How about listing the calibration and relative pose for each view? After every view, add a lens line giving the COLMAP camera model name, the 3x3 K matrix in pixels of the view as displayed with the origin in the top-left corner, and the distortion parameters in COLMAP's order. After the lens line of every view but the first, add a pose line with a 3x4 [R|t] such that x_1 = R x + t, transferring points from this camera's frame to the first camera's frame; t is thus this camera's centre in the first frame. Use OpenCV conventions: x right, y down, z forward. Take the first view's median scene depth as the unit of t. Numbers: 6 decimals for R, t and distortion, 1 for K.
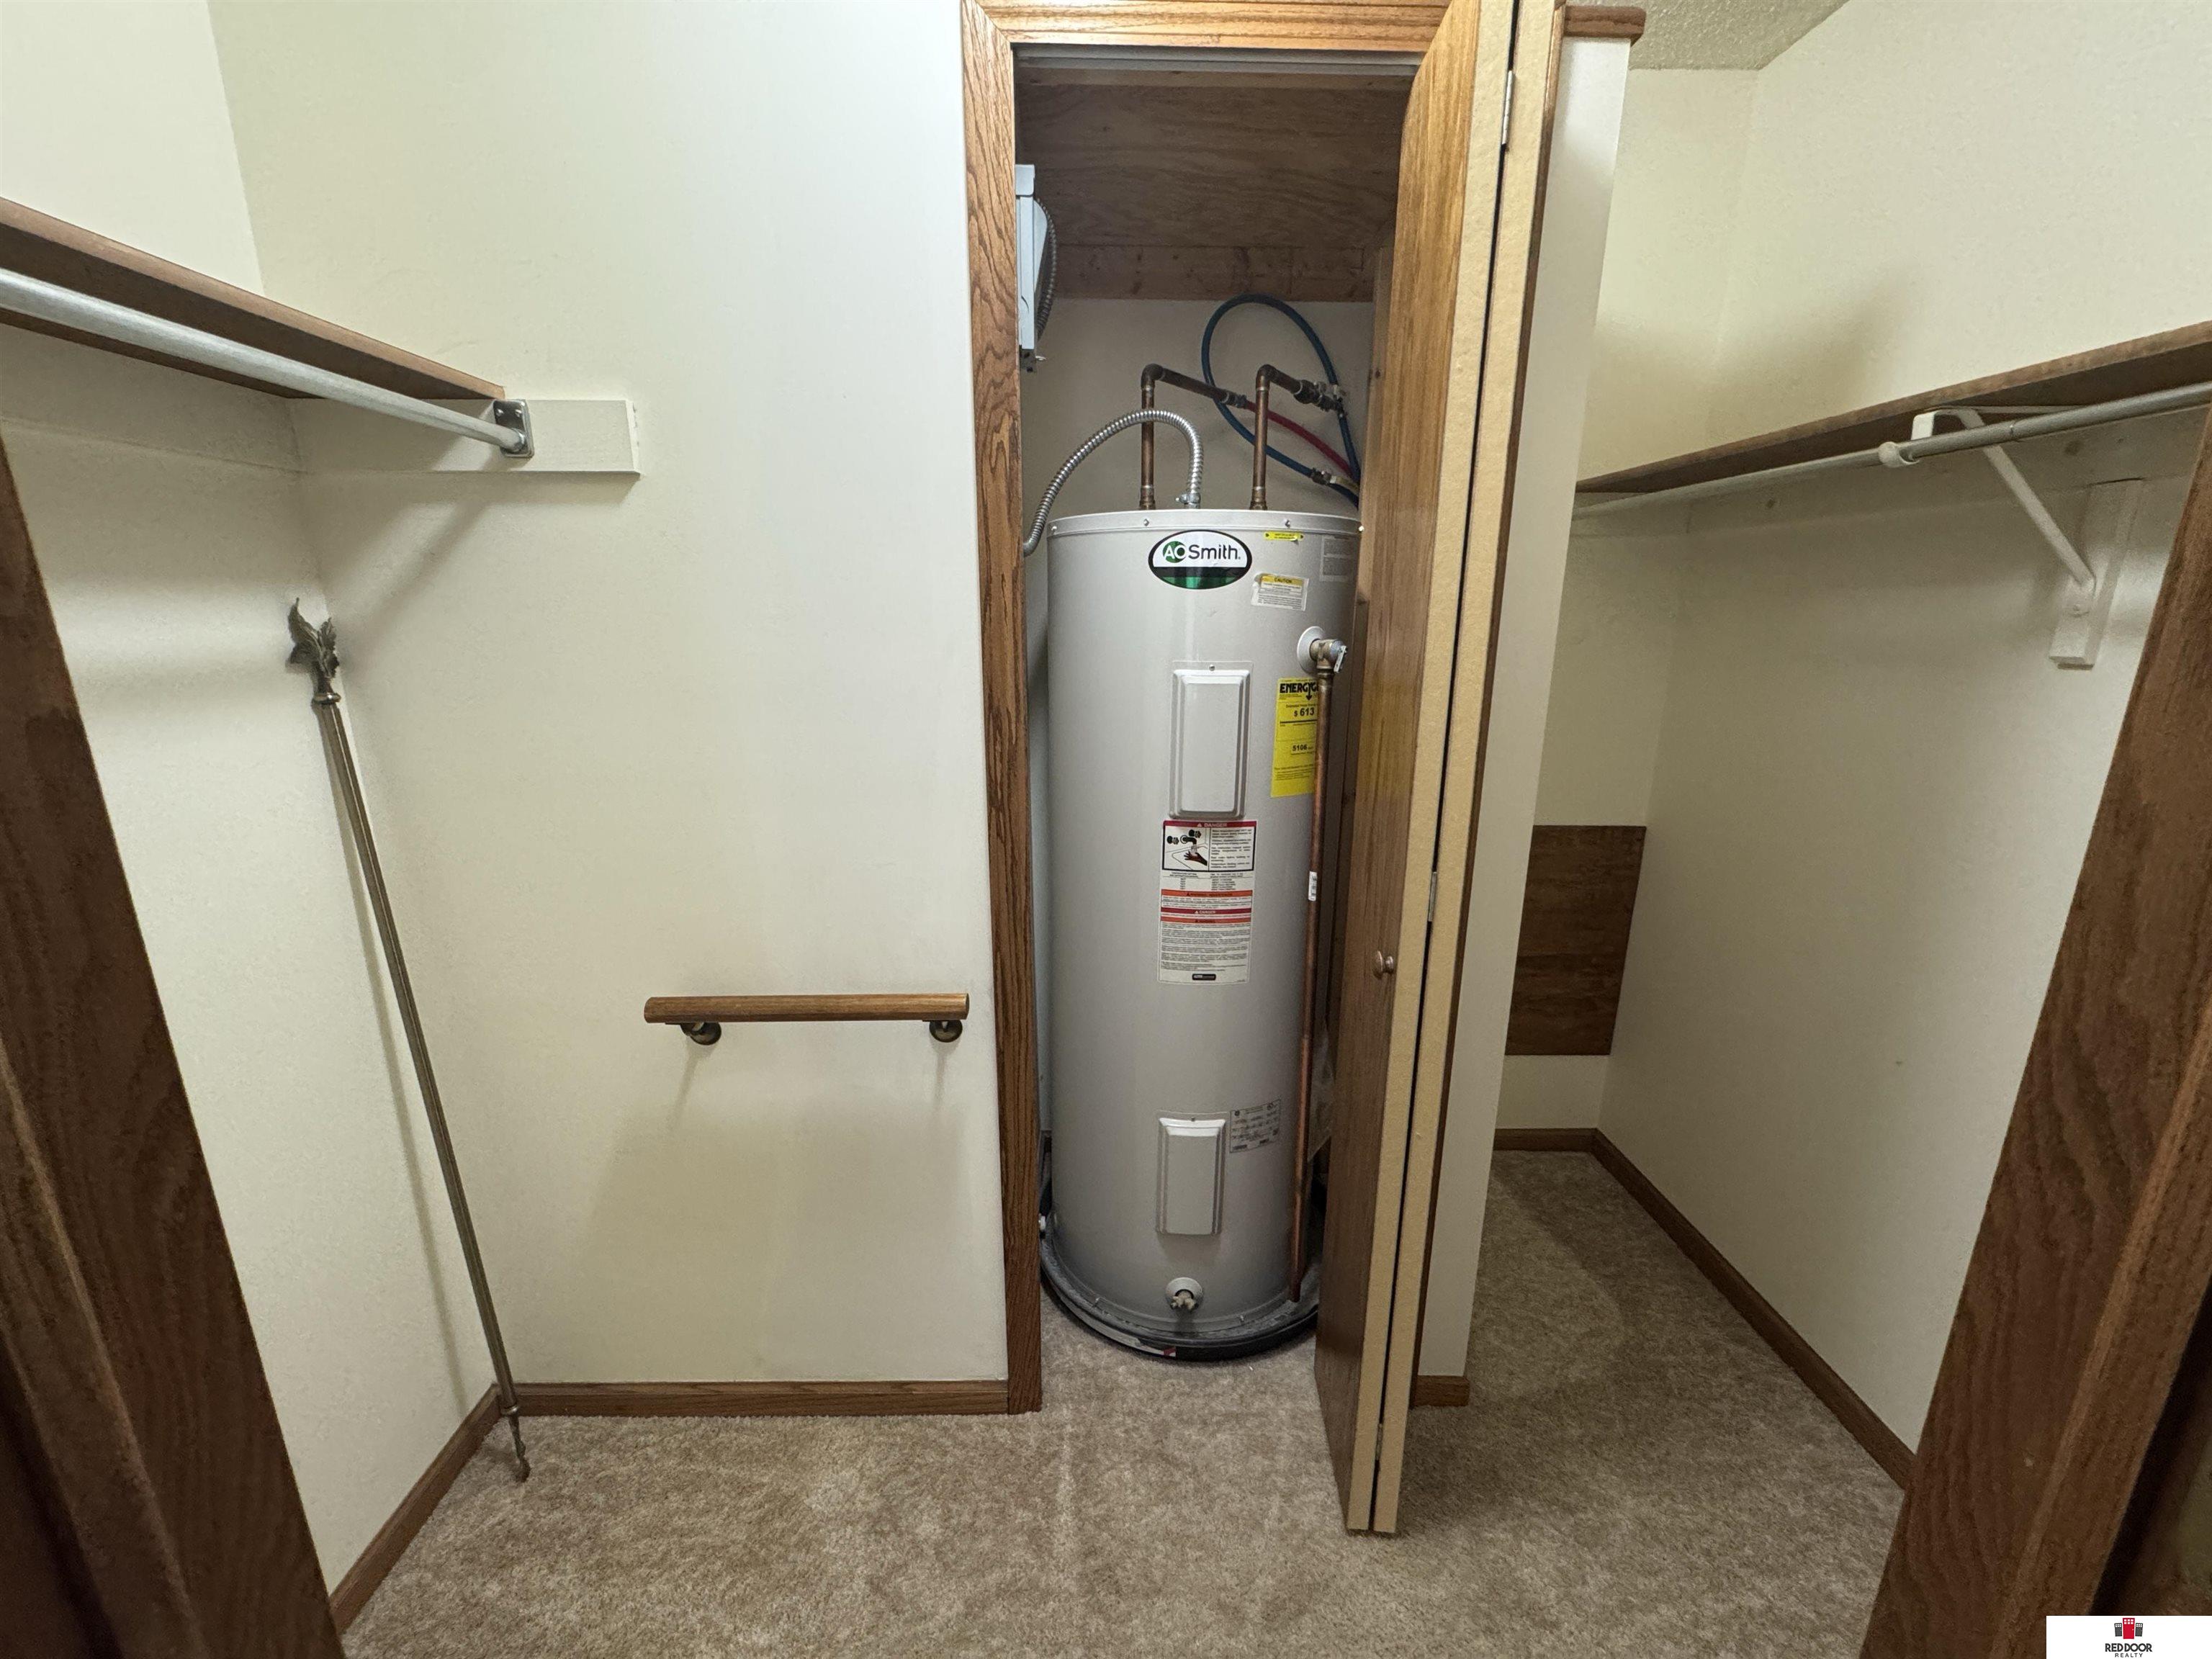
lens RADIAL K [[883.1, 0, 1106.0], [0, 883.1, 829.5], [0, 0, 1]] dist [-0.002879, 0.000030]
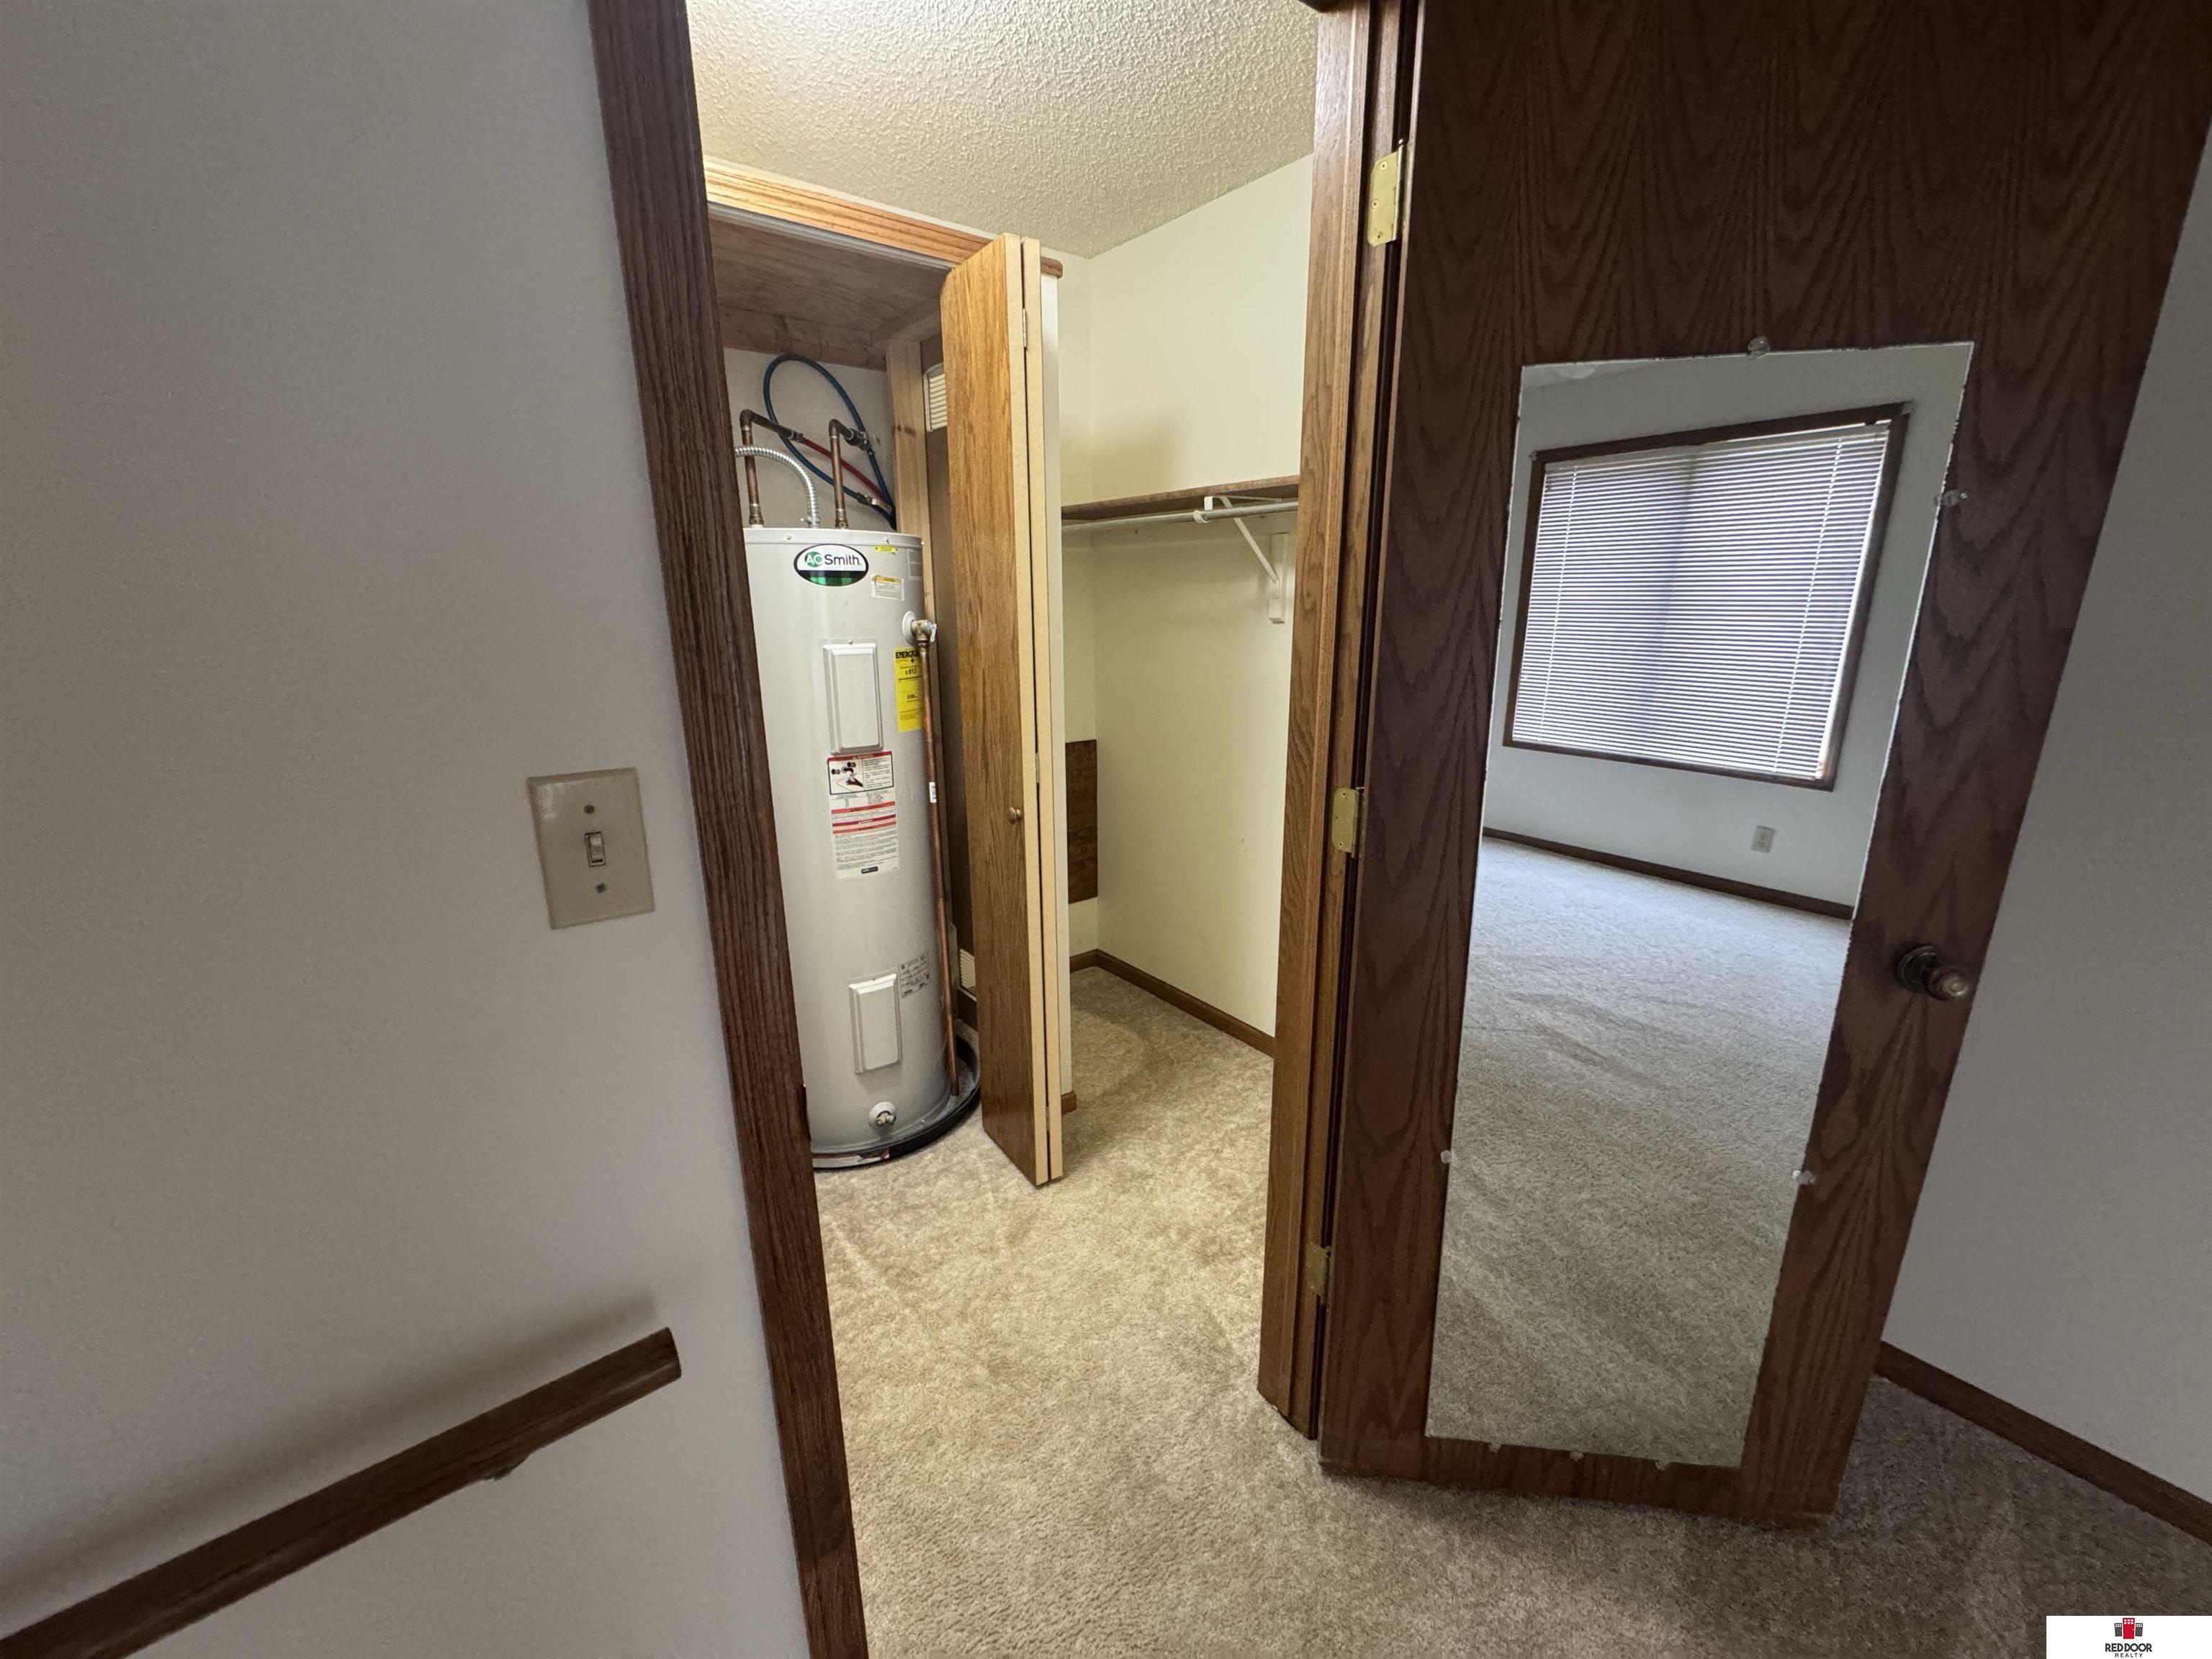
lens RADIAL K [[883.1, 0, 1106.0], [0, 883.1, 829.5], [0, 0, 1]] dist [-0.002879, 0.000030]
pose [[0.801213, -0.163620, 0.575575, -0.390780], [0.154997, 0.985808, 0.064479, 0.077162], [-0.577956, 0.037551, 0.815203, -0.344848]]
